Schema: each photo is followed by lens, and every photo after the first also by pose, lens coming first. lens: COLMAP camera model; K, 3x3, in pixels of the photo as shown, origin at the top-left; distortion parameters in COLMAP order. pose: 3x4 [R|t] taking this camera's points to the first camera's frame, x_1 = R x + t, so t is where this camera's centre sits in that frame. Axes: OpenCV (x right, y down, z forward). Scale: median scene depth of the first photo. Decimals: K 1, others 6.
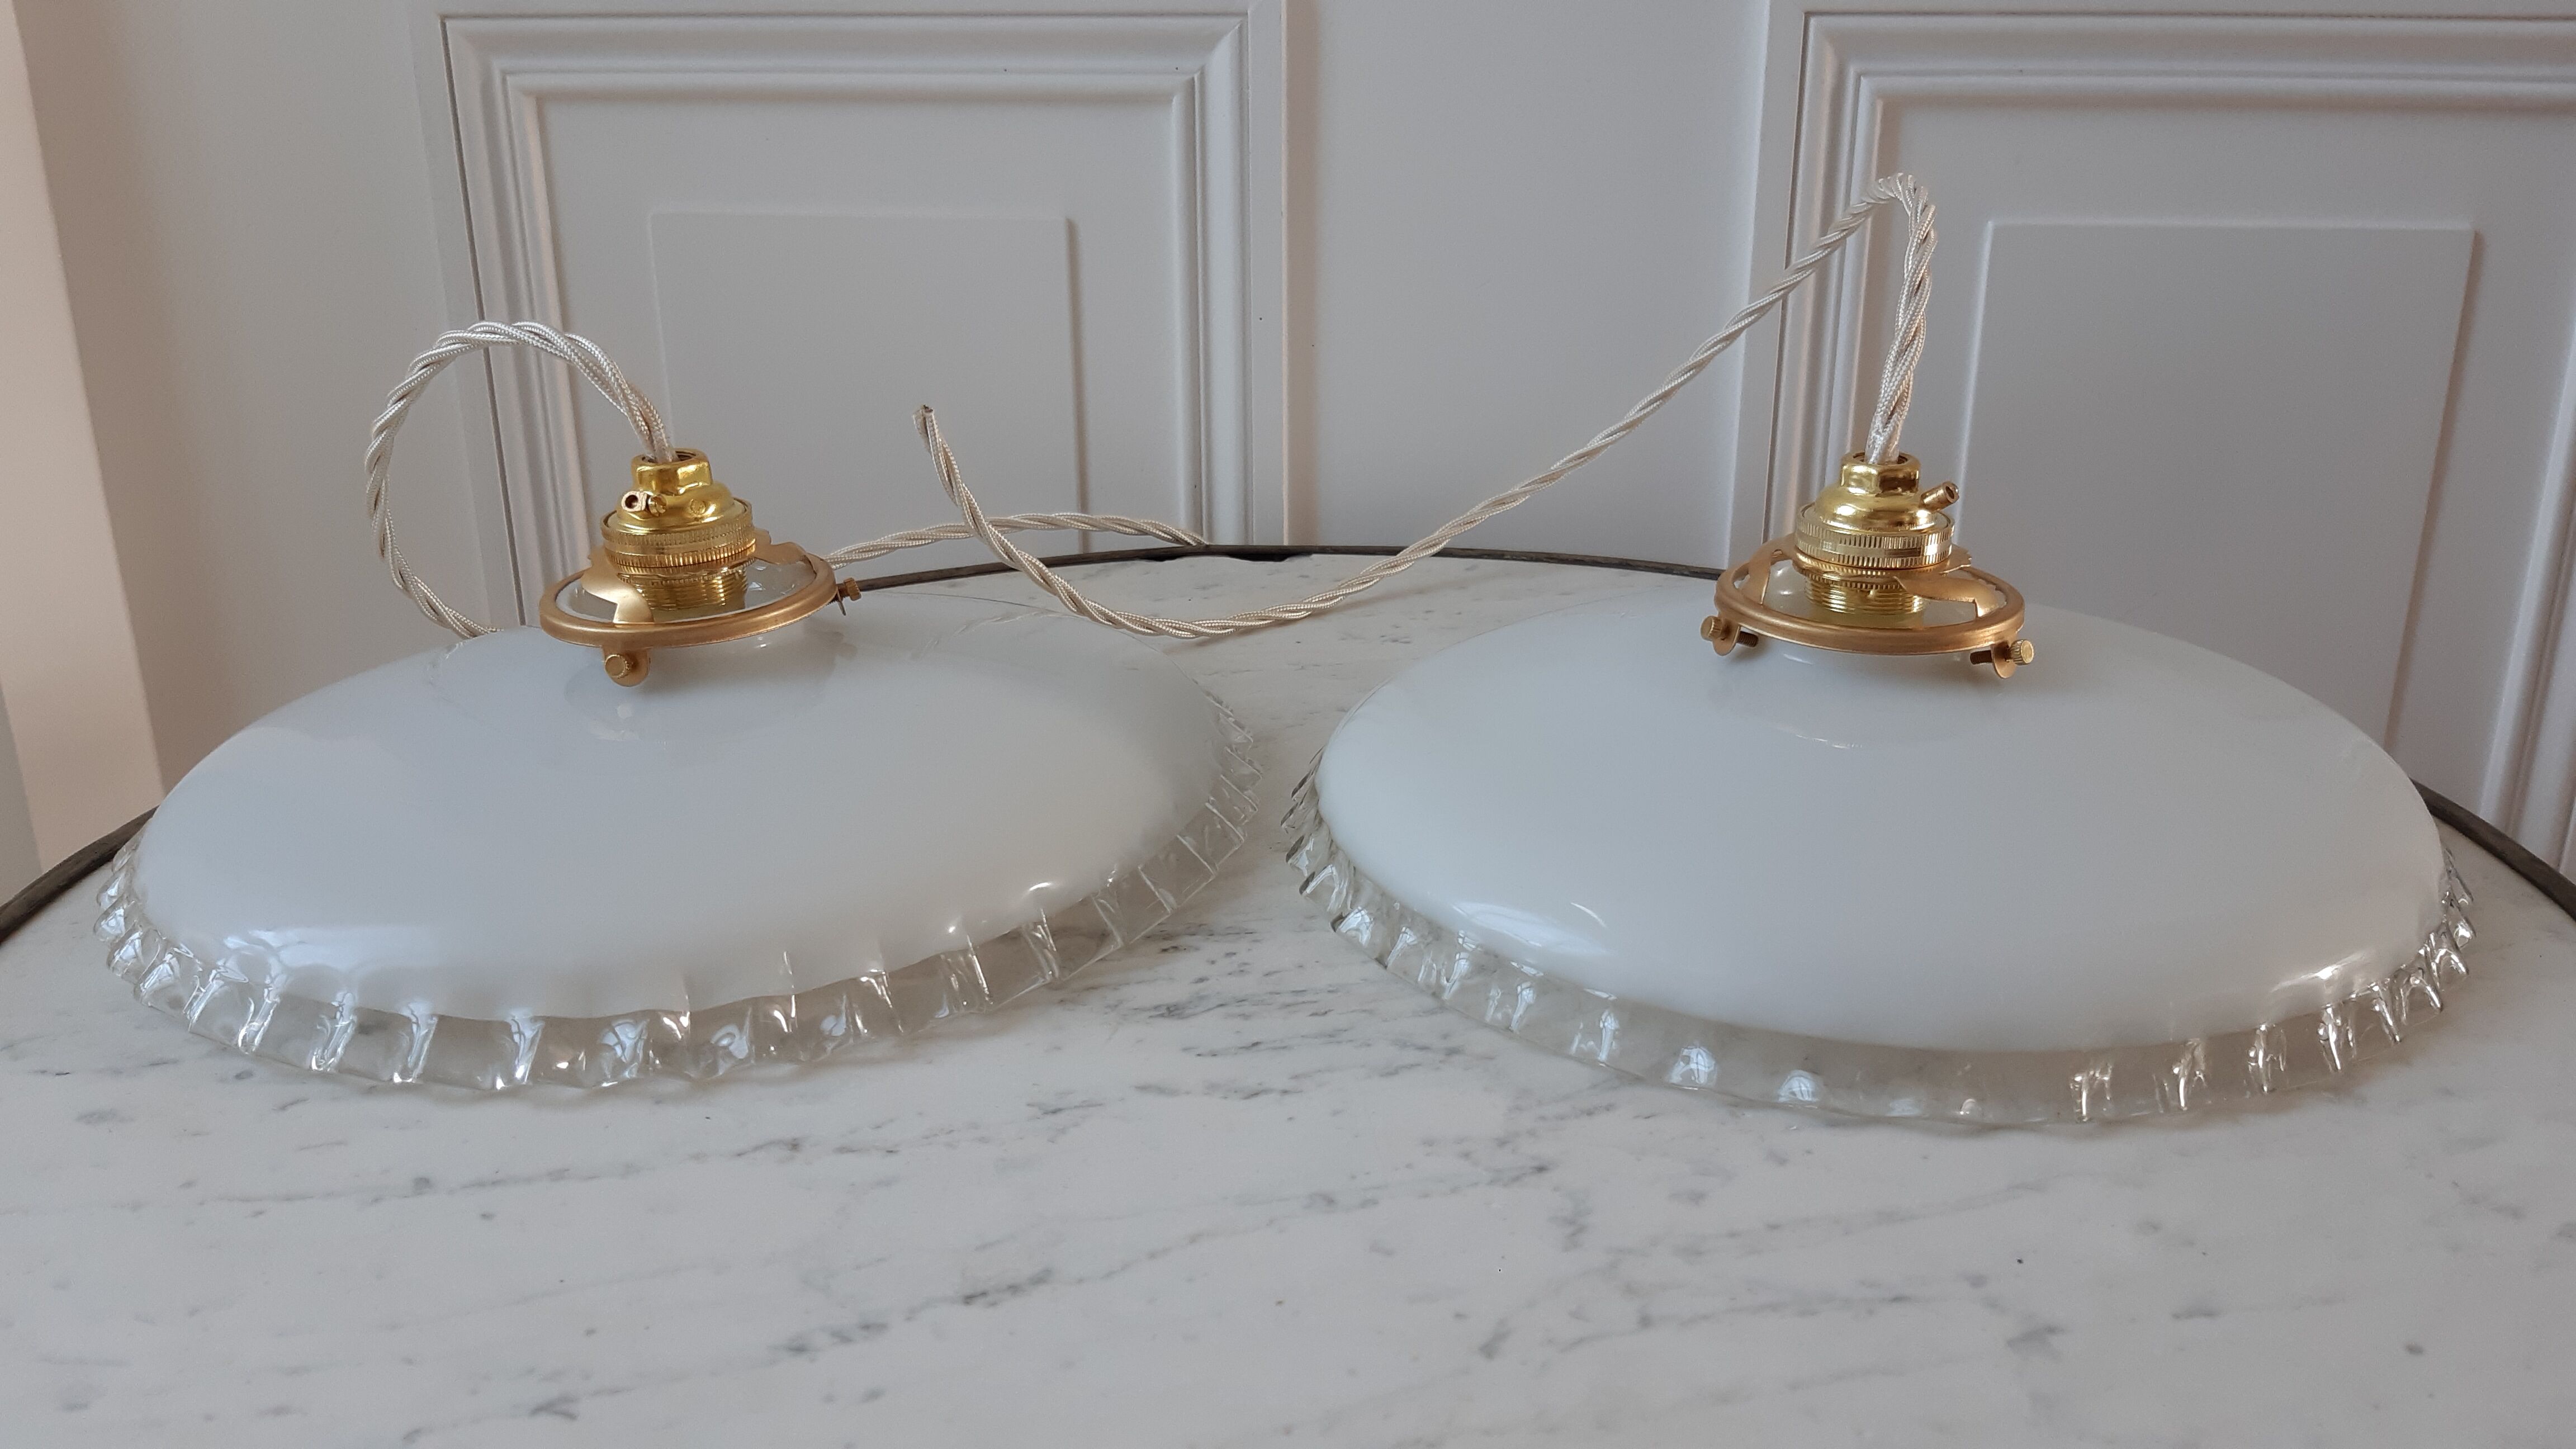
lens RADIAL K [[2035.2, 0, 1282.0], [0, 2035.2, 747.0], [0, 0, 1]] dist [0.041563, -0.118369]
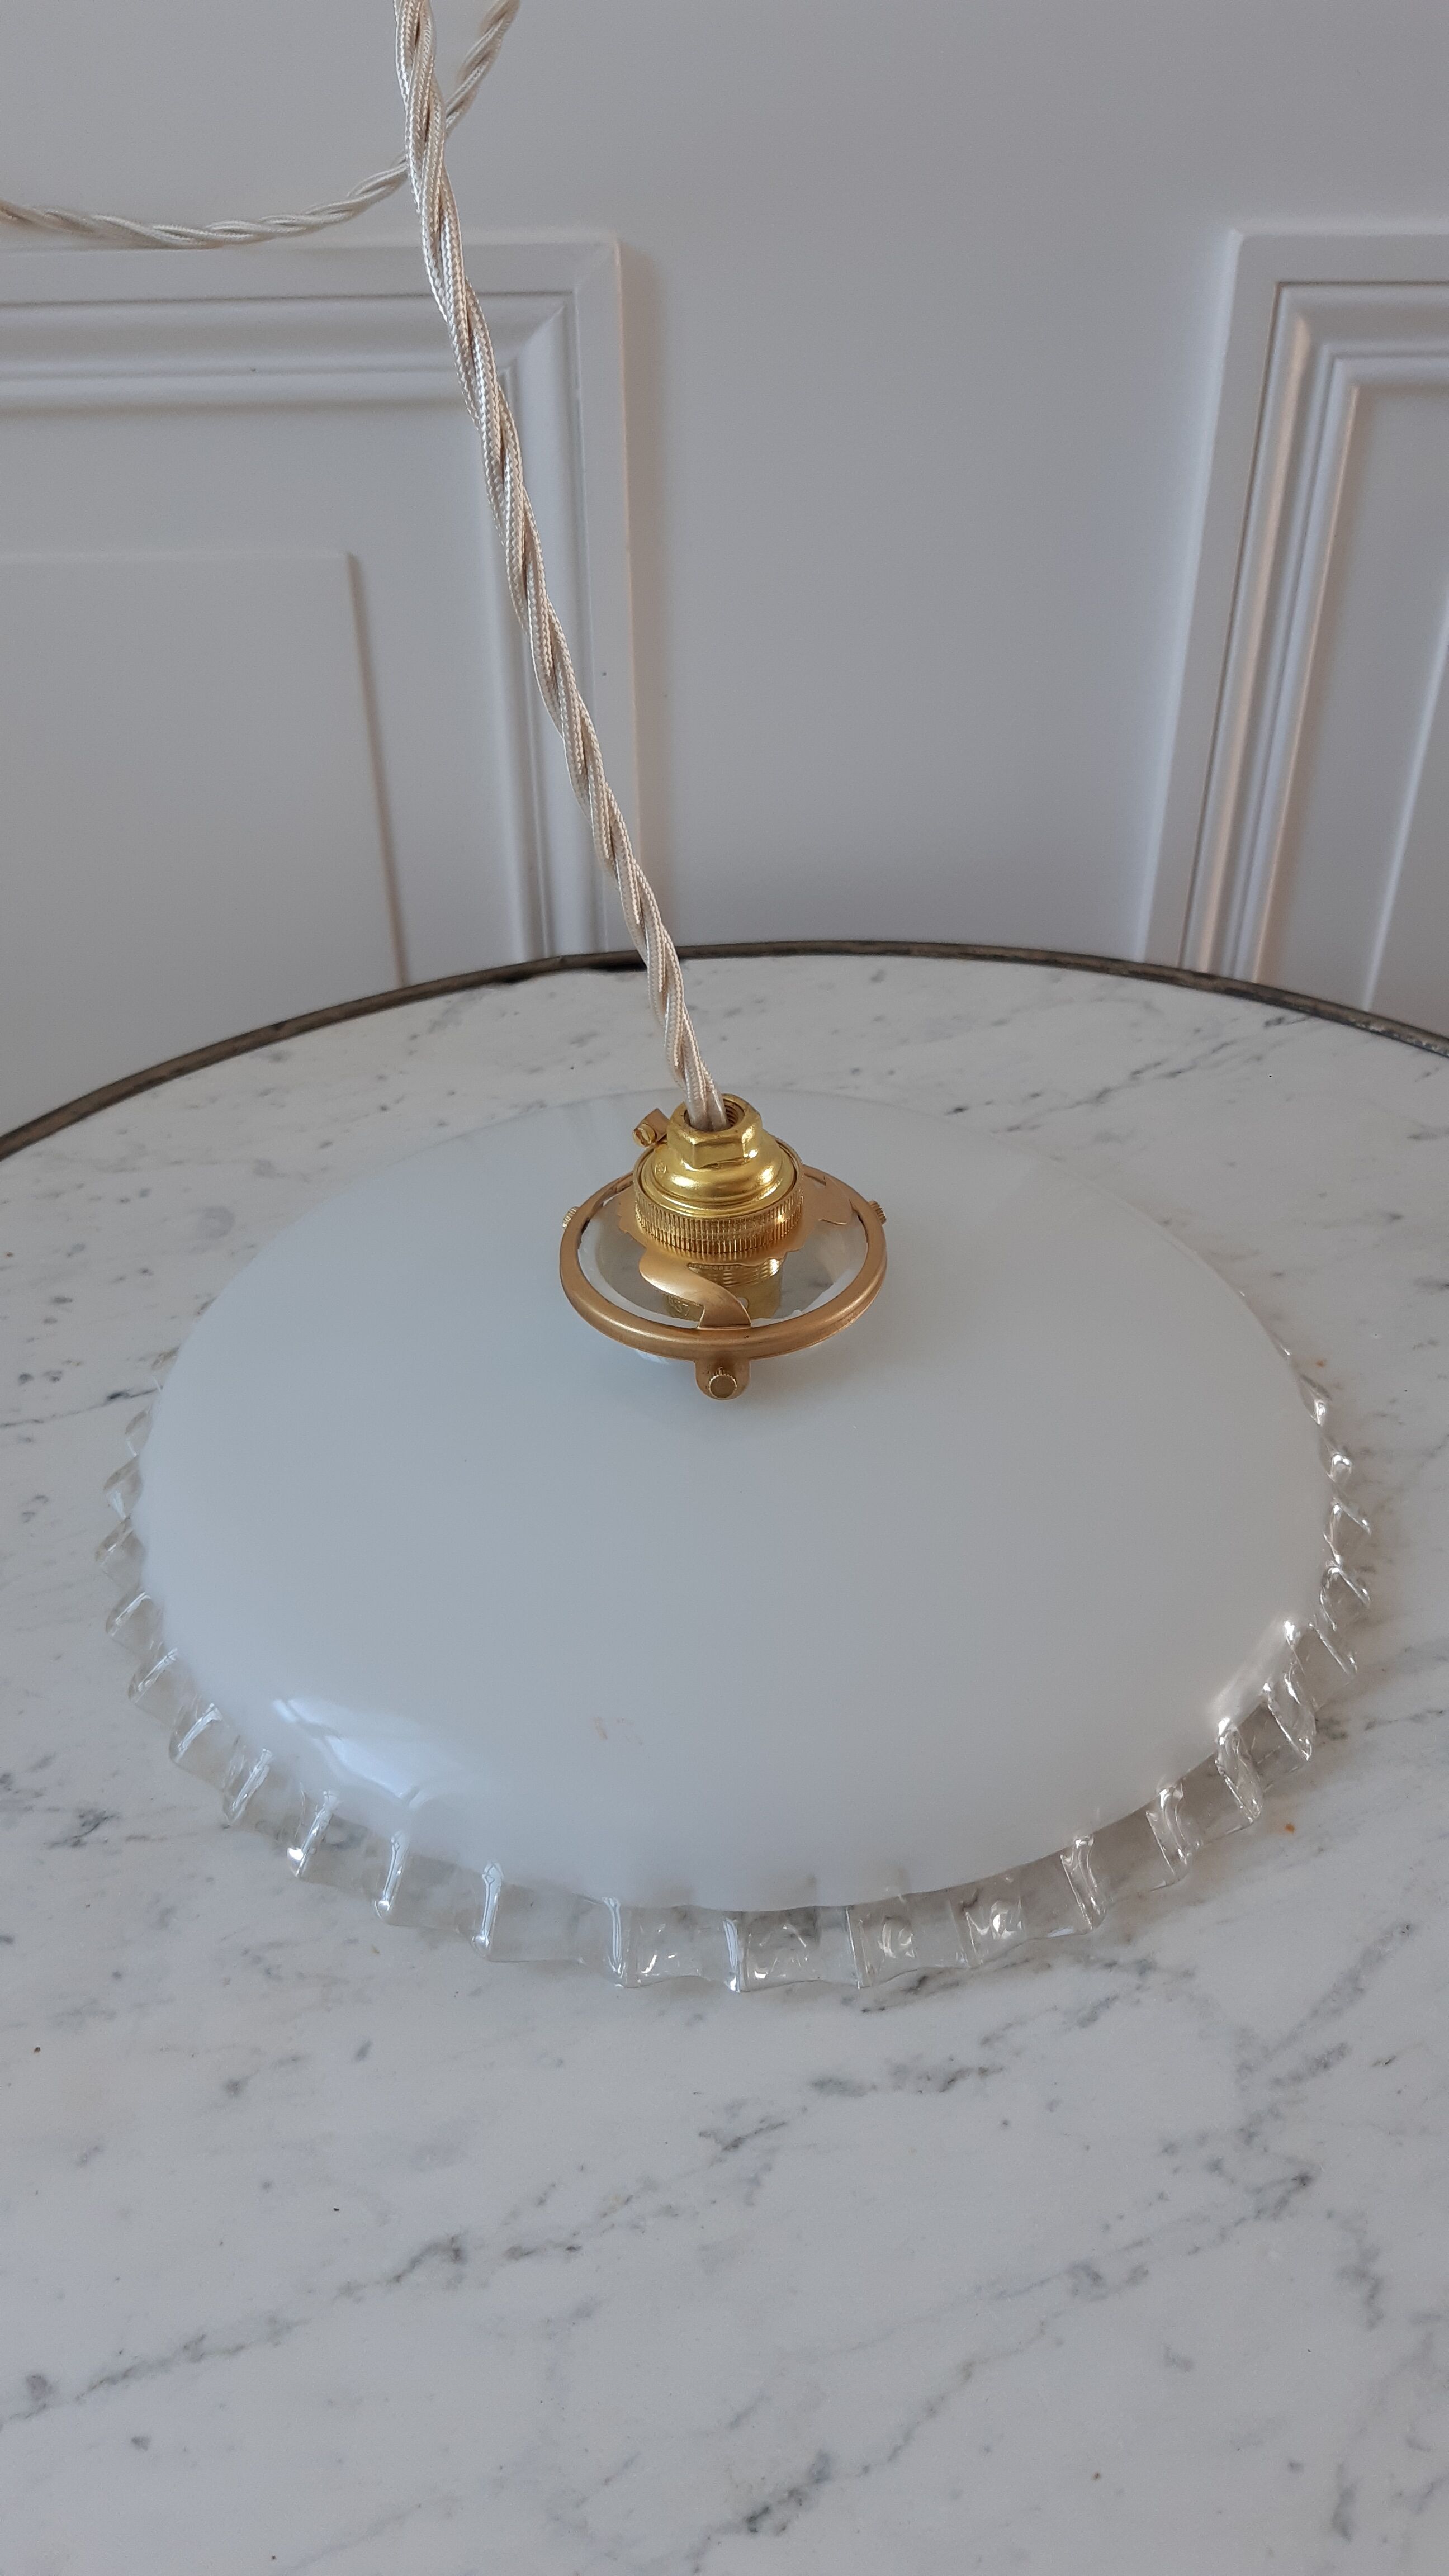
lens RADIAL K [[2035.2, 0, 644.6], [0, 2035.2, 1225.3], [0, 0, 1]] dist [0.041563, -0.118369]
pose [[0.987602, -0.102801, 0.118638, -0.202192], [0.062514, 0.950789, 0.303466, -0.438988], [-0.143997, -0.292287, 0.945428, 0.280327]]
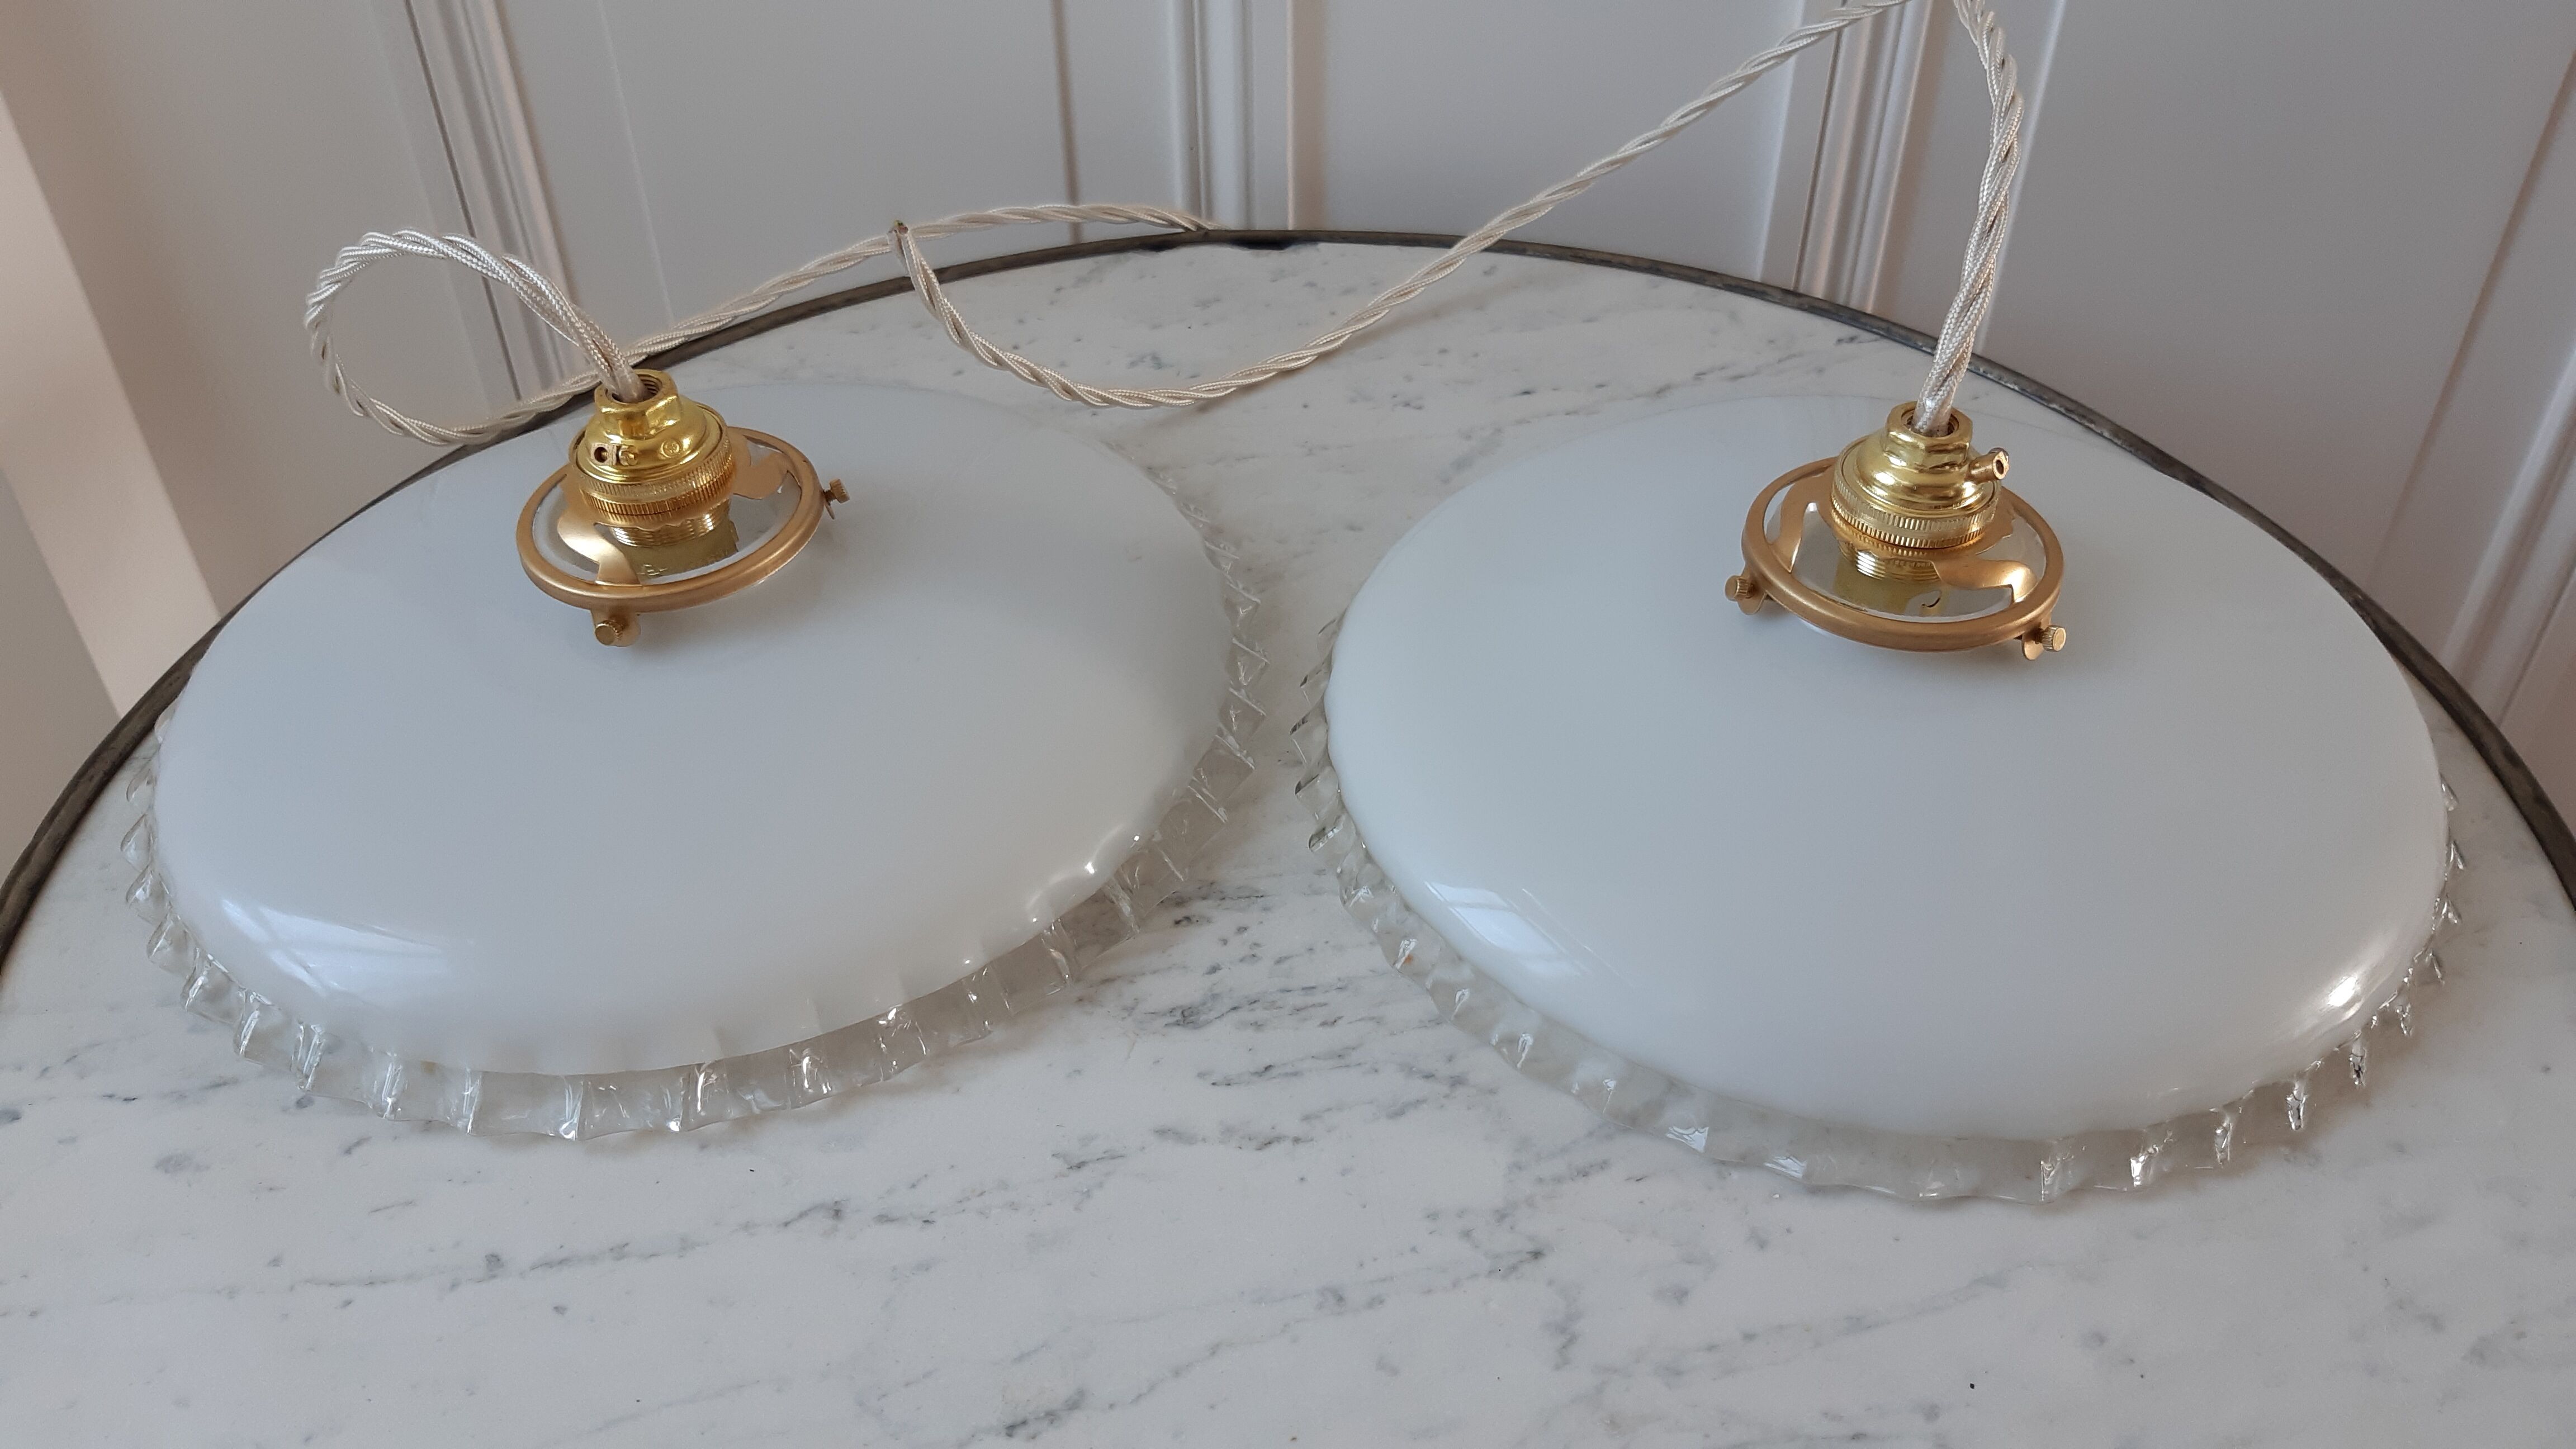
lens RADIAL K [[2035.2, 0, 1280.1], [0, 2035.2, 702.5], [0, 0, 1]] dist [0.041563, -0.118369]
pose [[0.999990, -0.004131, -0.001871, -0.004006], [0.004525, 0.936403, 0.350896, -0.396116], [0.000302, -0.350901, 0.936412, 0.088861]]
